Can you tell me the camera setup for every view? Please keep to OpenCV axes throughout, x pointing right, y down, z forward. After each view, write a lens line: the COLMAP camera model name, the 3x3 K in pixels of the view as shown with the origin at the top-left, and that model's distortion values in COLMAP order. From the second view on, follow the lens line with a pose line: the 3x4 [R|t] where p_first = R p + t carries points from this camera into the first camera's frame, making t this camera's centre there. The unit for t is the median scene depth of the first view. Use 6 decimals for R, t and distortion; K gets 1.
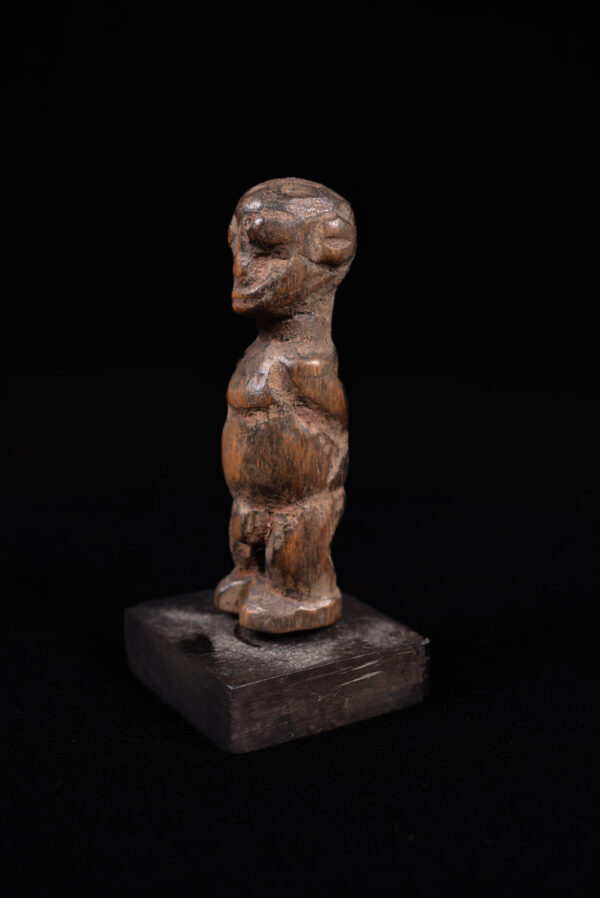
lens RADIAL K [[1083.2, 0, 300.0], [0, 1083.2, 449.0], [0, 0, 1]] dist [-0.072271, 0.000969]
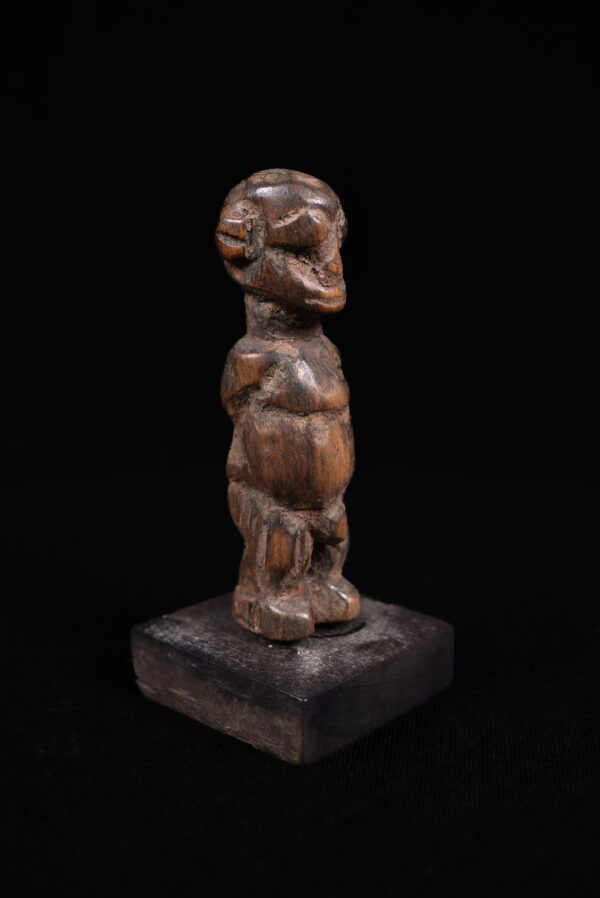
lens RADIAL K [[1083.2, 0, 300.0], [0, 1083.2, 449.0], [0, 0, 1]] dist [-0.072271, 0.000969]
pose [[-0.250061, -0.240760, 0.937819, -0.984049], [0.182886, 0.939410, 0.289933, -0.296989], [-0.950801, 0.244015, -0.190878, 1.244964]]
